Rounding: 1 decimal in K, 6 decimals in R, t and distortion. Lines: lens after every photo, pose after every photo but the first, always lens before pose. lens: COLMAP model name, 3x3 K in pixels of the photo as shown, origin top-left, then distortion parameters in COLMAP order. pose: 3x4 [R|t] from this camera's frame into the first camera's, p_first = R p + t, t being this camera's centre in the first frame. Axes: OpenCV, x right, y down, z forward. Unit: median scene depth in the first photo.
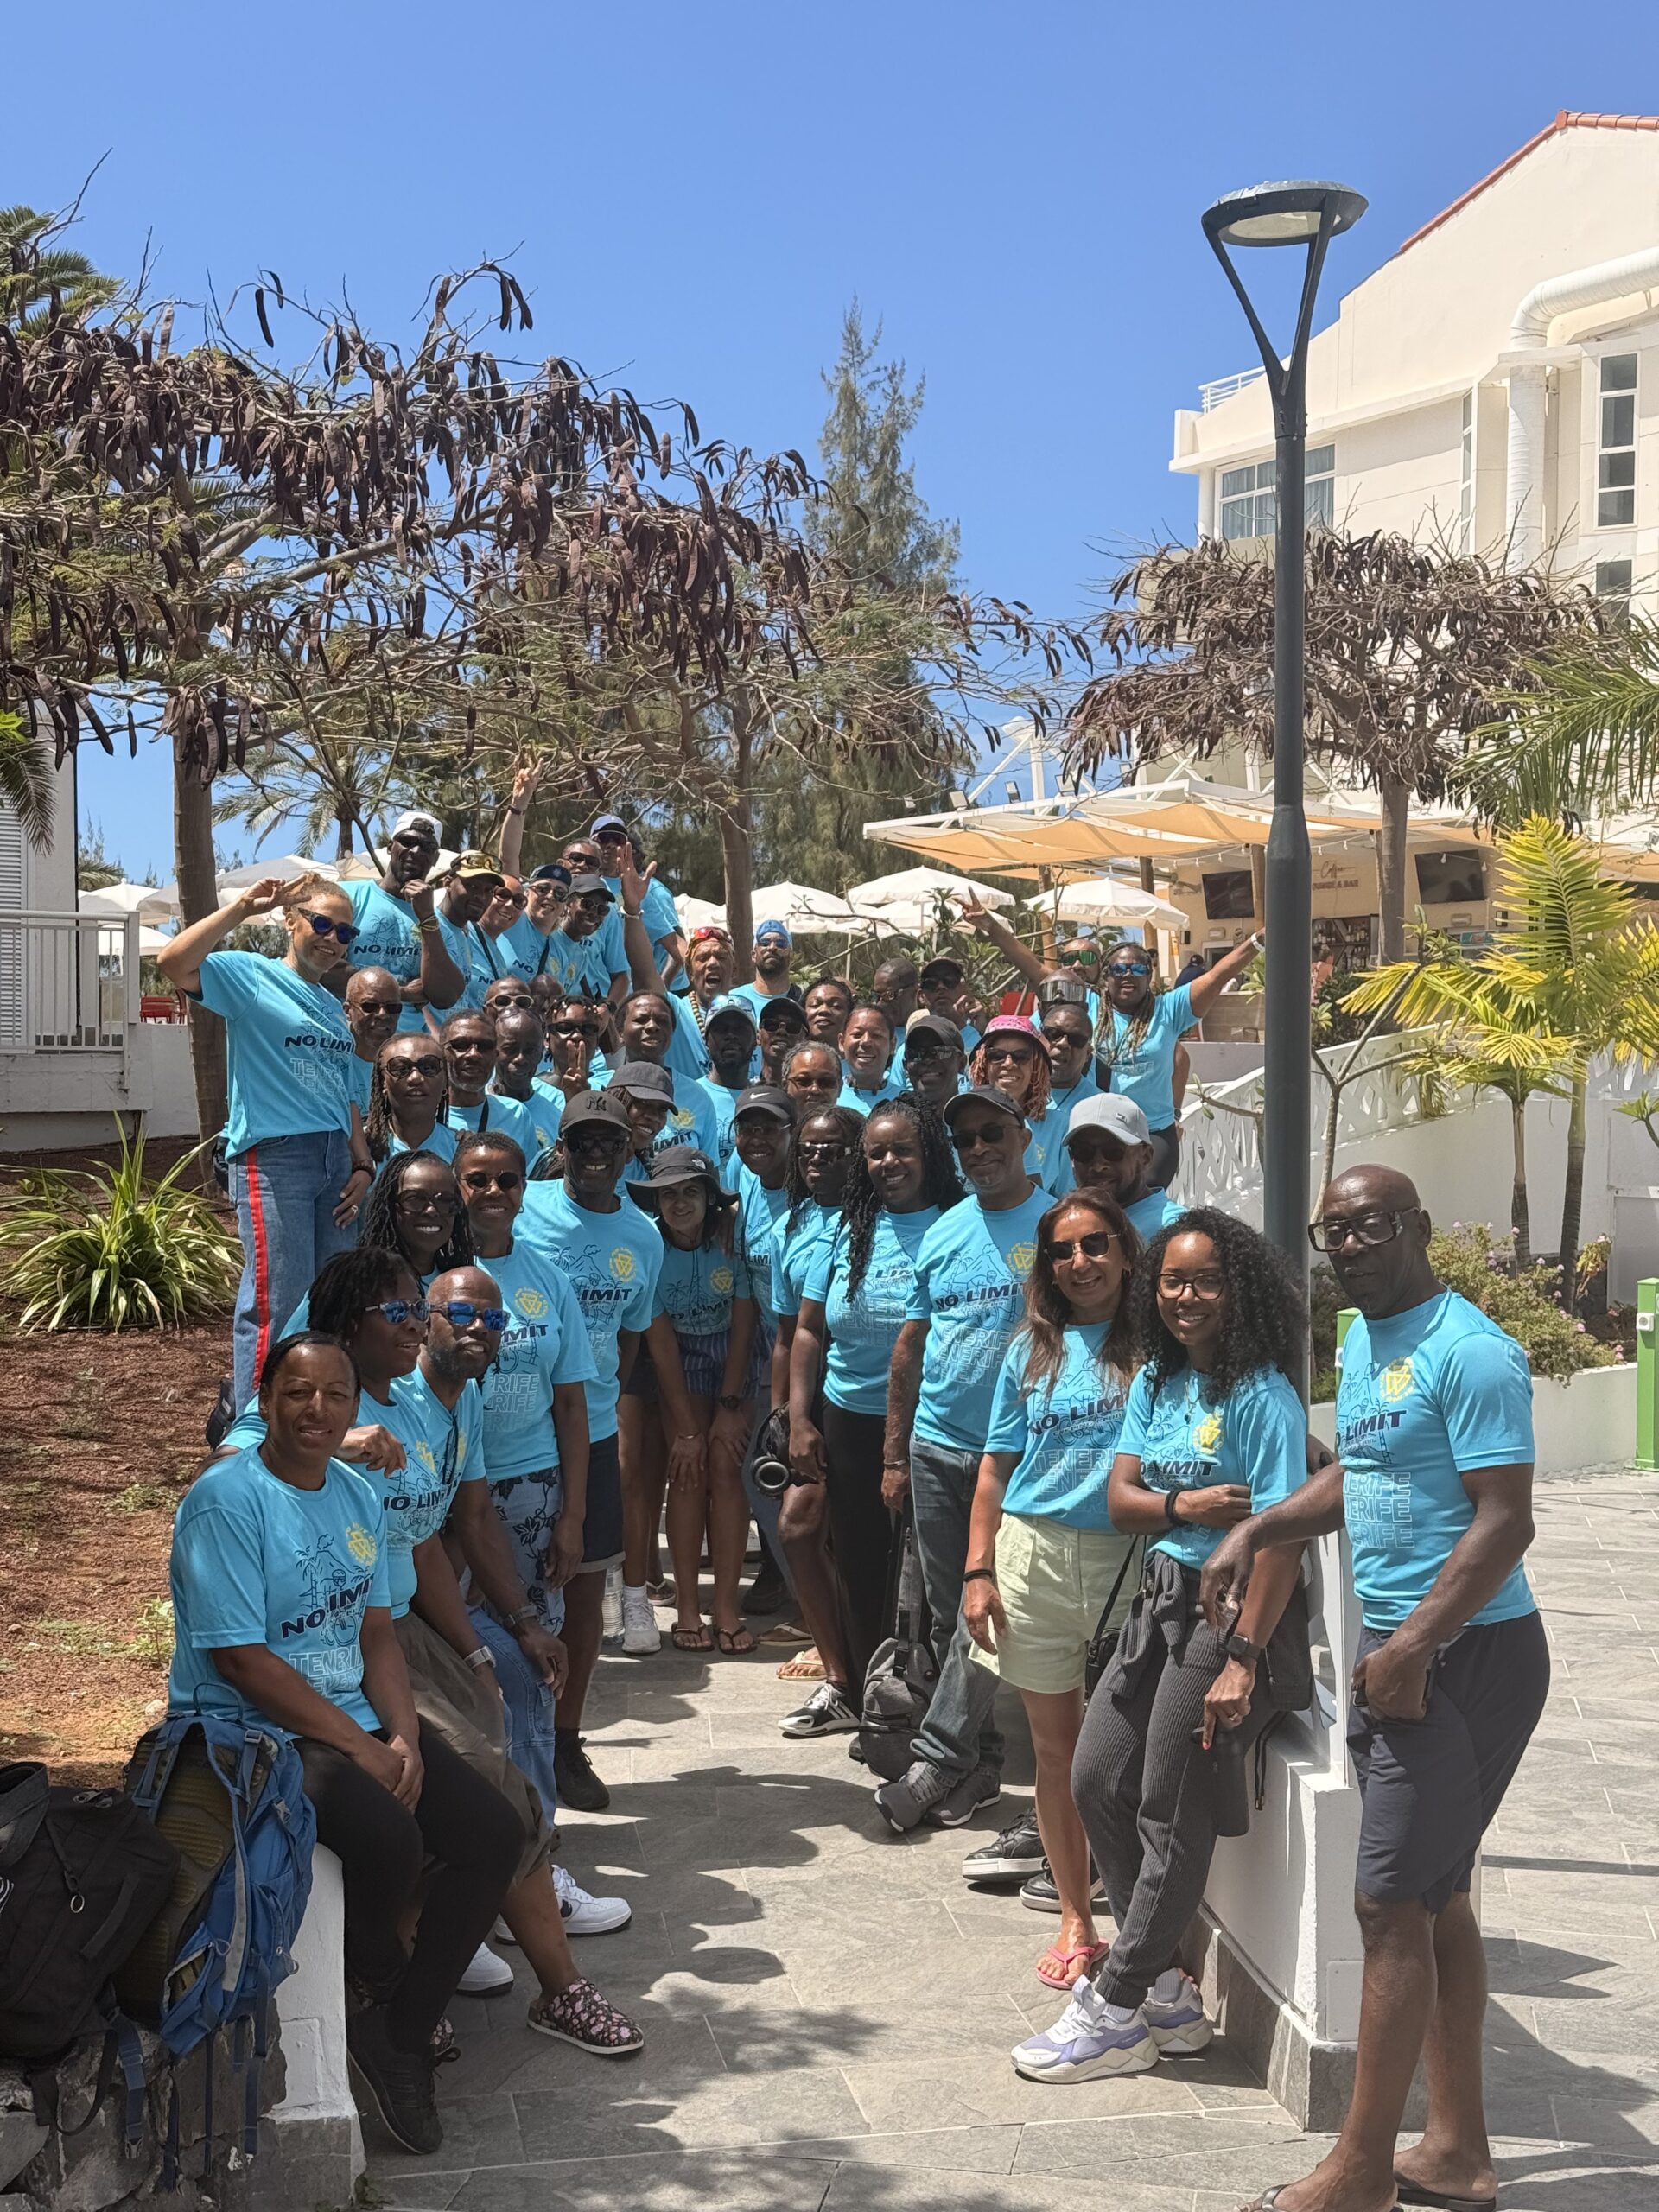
lens RADIAL K [[3093.1, 0, 829.4], [0, 3093.1, 1106.4], [0, 0, 1]] dist [-0.006892, 0.000000]
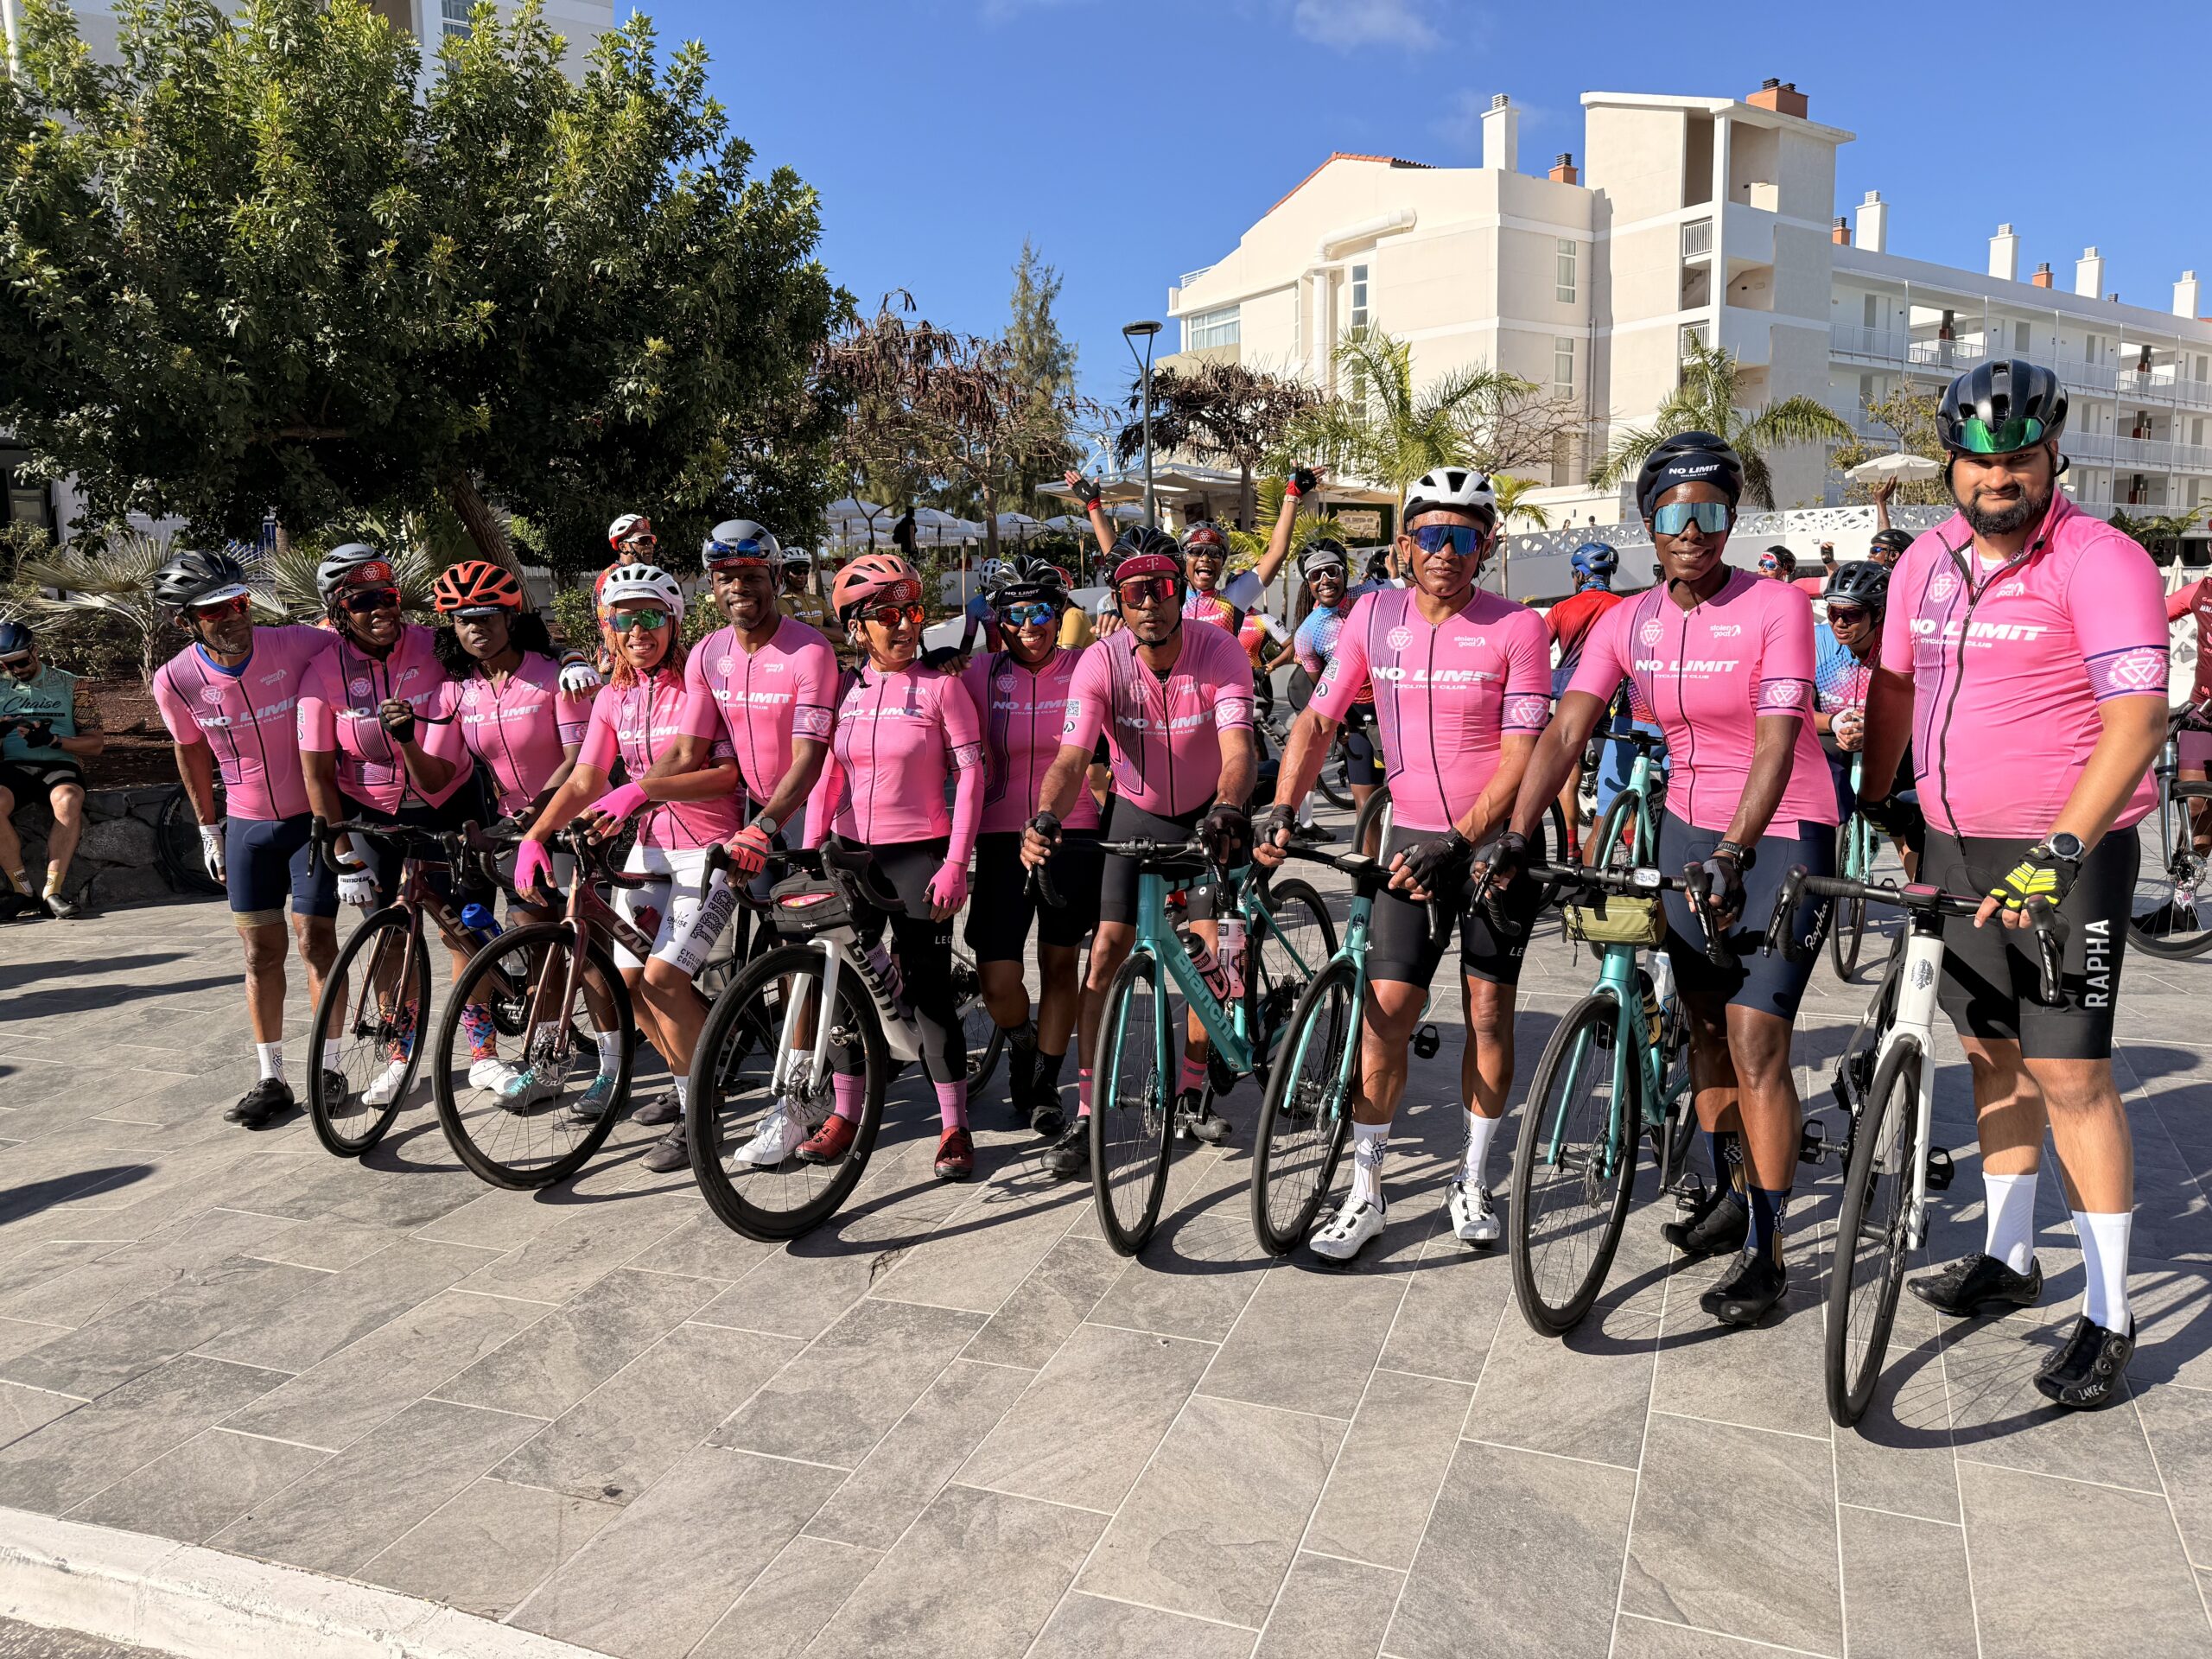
lens RADIAL K [[1549.2, 0, 1105.6], [0, 1549.2, 833.4], [0, 0, 1]] dist [0.003303, 0.000364]
pose [[0.998482, -0.013319, 0.053445, -0.003384], [0.005284, 0.989011, 0.147748, 0.007302], [-0.054826, -0.147241, 0.987580, -0.304086]]
